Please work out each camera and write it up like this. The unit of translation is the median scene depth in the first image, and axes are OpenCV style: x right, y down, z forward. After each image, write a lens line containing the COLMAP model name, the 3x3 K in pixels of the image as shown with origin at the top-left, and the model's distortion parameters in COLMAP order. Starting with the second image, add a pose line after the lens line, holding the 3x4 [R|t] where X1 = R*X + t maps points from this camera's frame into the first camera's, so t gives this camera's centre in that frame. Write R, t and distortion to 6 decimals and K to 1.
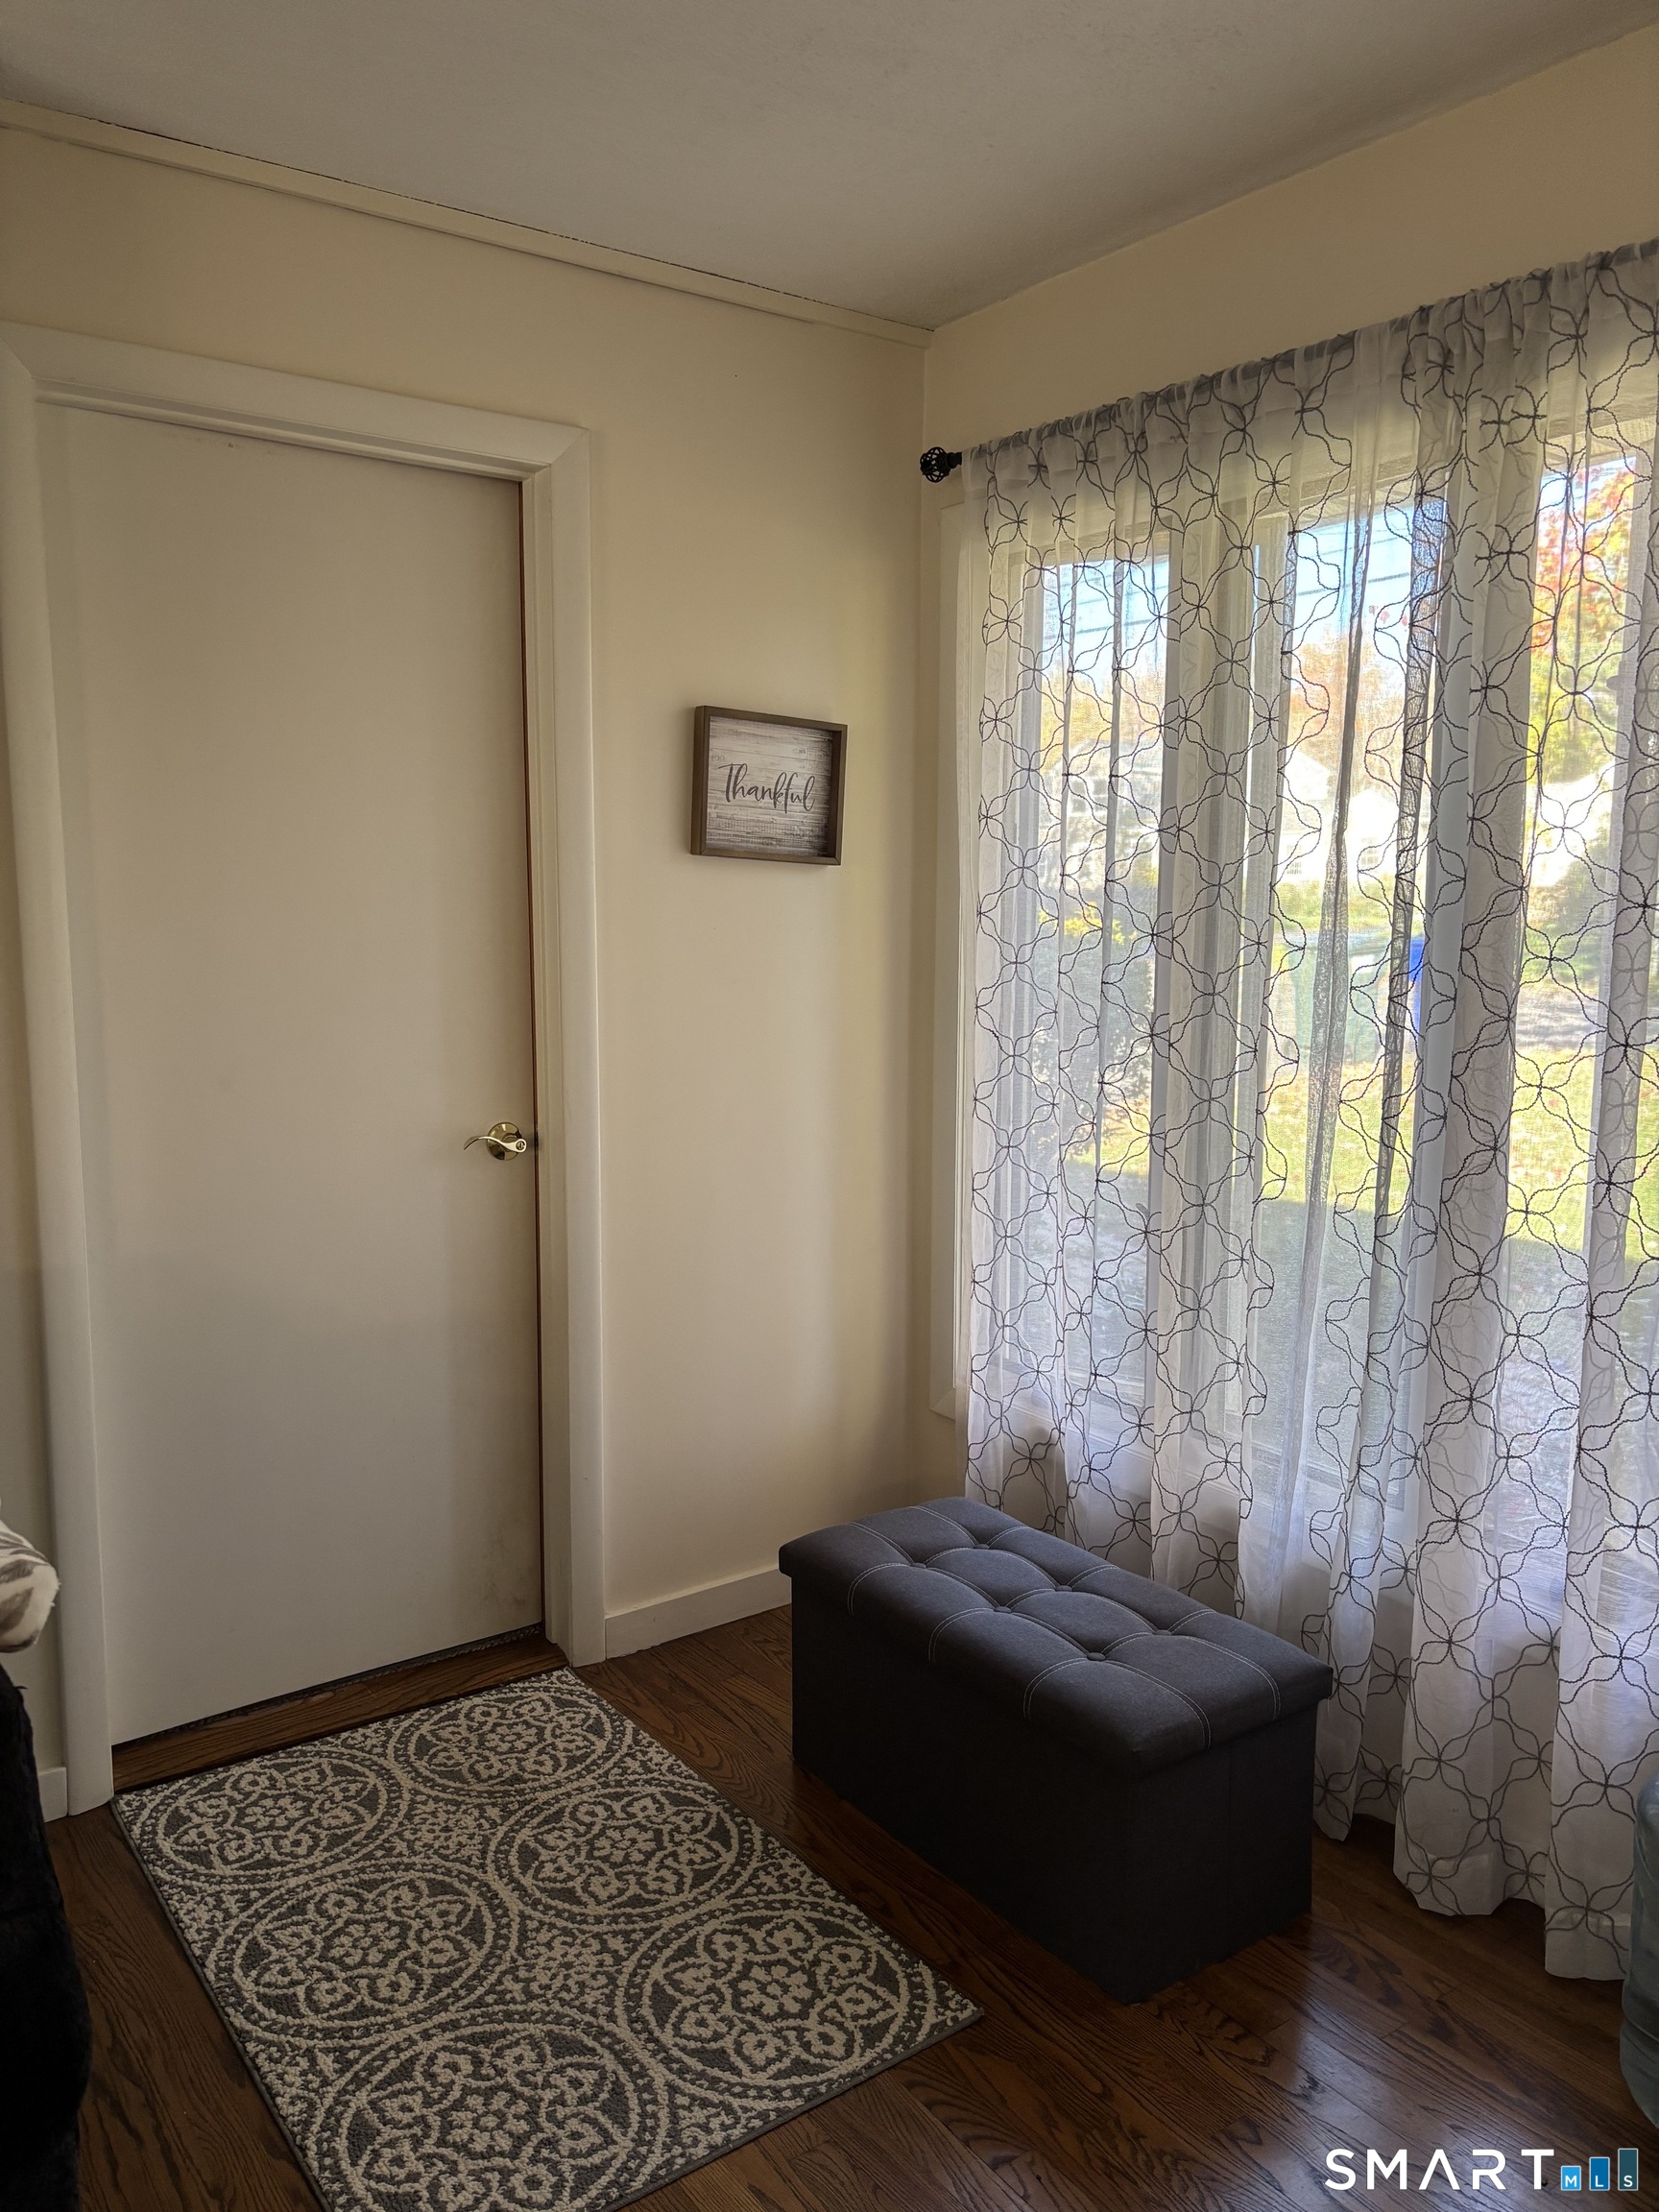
lens RADIAL K [[1672.8, 0, 829.5], [0, 1672.8, 1106.0], [0, 0, 1]] dist [0.033403, -0.042058]
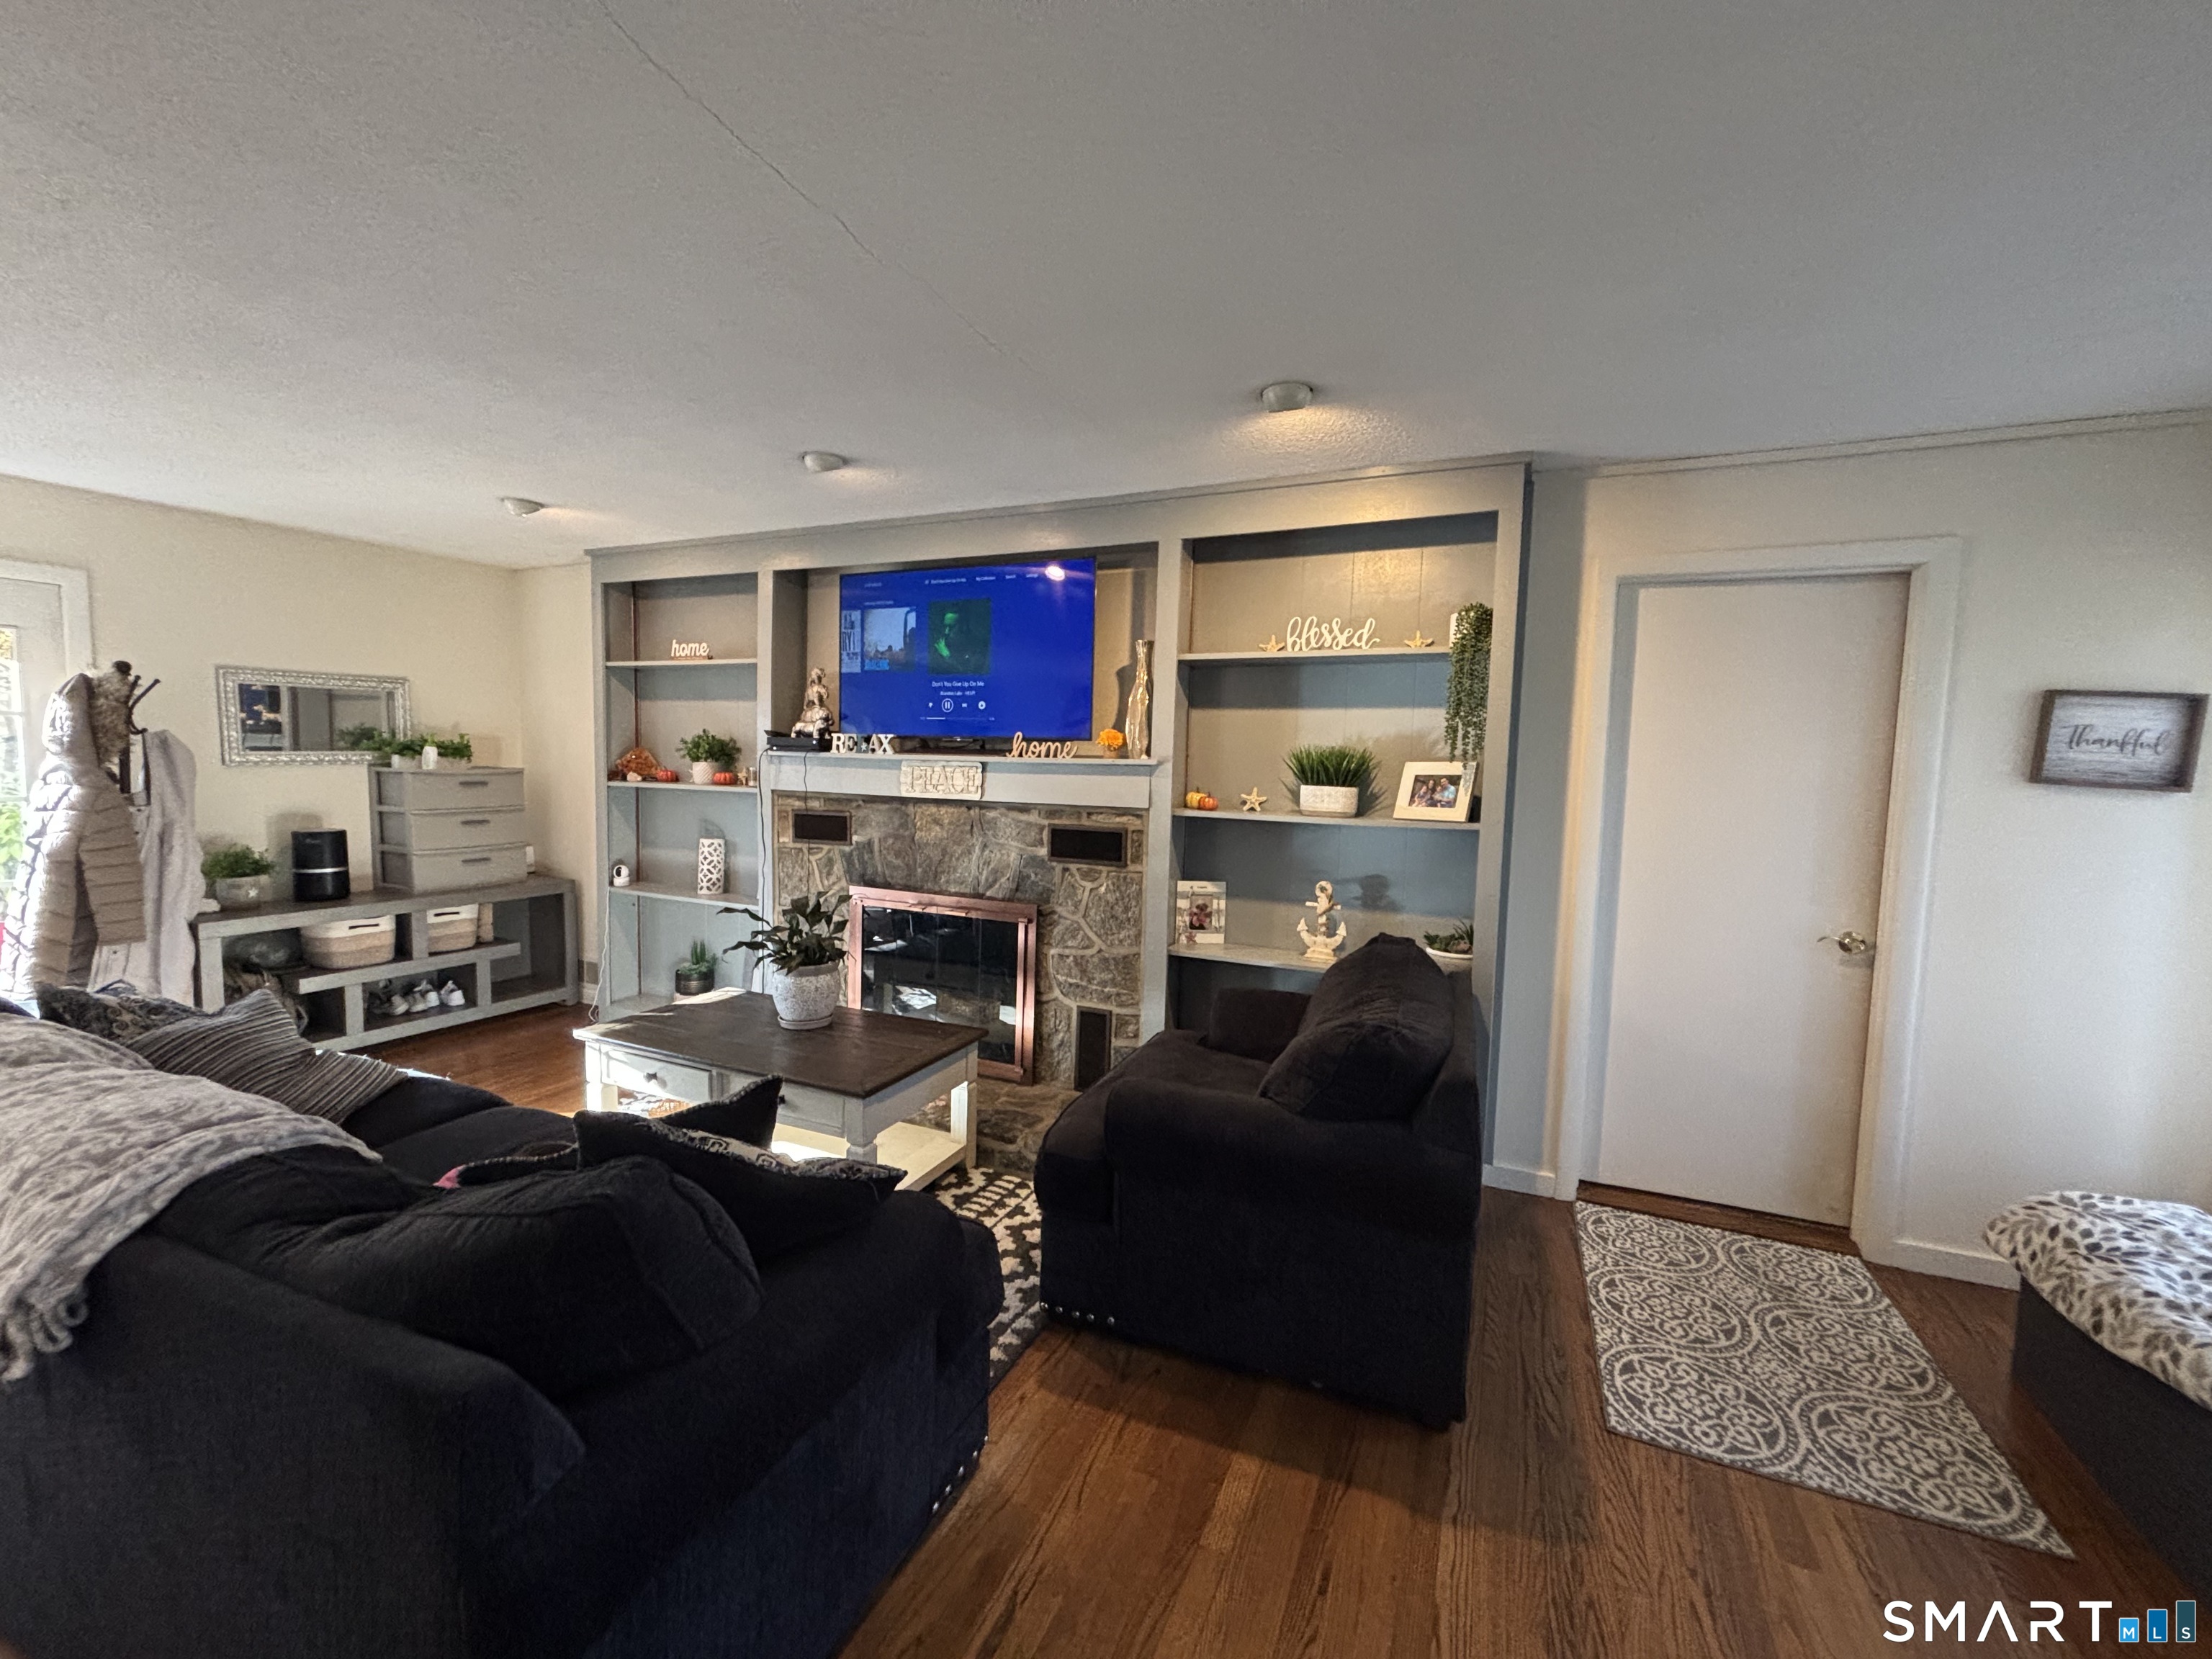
lens RADIAL K [[887.8, 0, 1106.0], [0, 887.8, 829.5], [0, 0, 1]] dist [0.000978, -0.000638]
pose [[0.510242, 0.078044, -0.856482, 0.226487], [-0.135364, 0.990749, 0.009636, 0.001380], [0.849311, 0.111020, 0.516087, -0.180744]]
